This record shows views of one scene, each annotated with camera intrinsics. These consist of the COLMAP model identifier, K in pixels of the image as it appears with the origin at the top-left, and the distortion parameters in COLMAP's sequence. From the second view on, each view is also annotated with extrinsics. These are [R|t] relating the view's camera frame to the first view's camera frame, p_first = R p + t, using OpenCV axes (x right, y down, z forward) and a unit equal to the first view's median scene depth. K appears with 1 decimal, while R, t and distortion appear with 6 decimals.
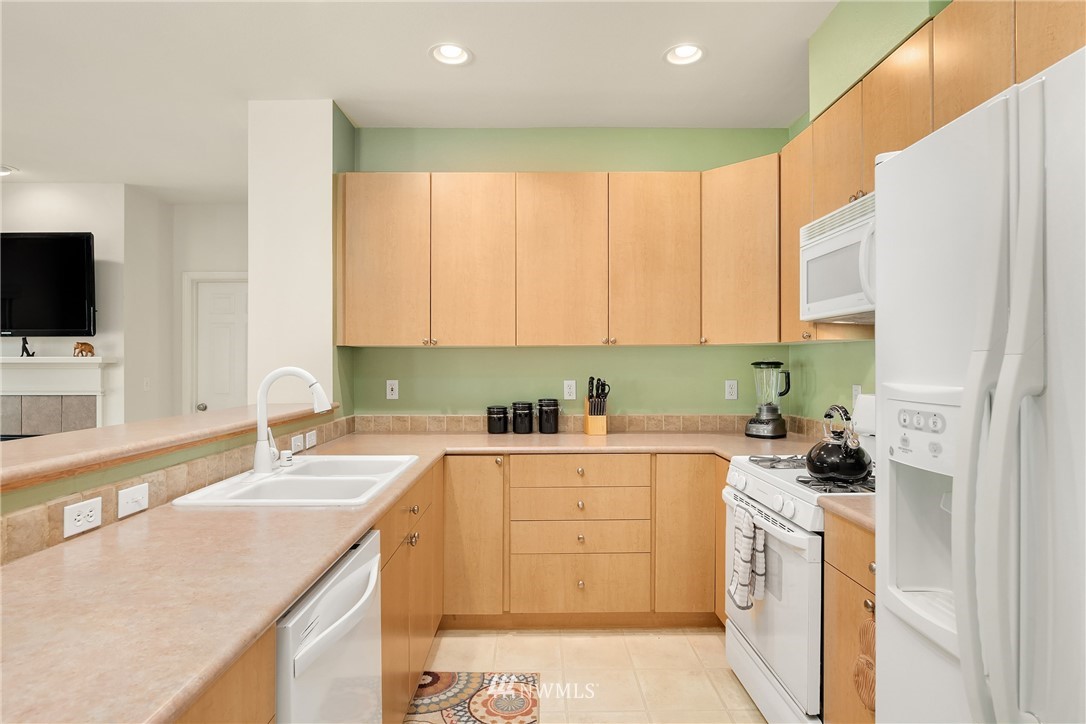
lens RADIAL K [[592.4, 0, 543.0], [0, 592.4, 362.0], [0, 0, 1]] dist [0.002860, 0.000649]
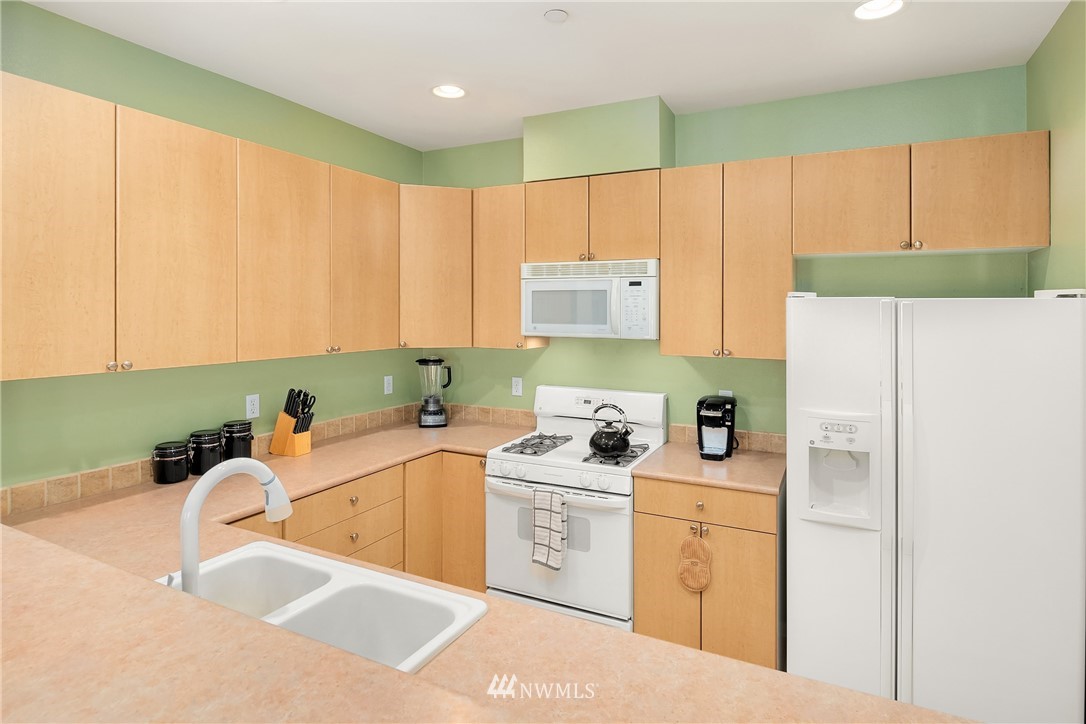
lens RADIAL K [[588.4, 0, 541.9], [0, 588.4, 305.9], [0, 0, 1]] dist [-0.002846, -0.000636]
pose [[0.460909, 0.011268, 0.887376, -0.543302], [-0.008787, 0.999928, -0.008133, -0.097804], [-0.887404, -0.004049, 0.460975, 0.290493]]
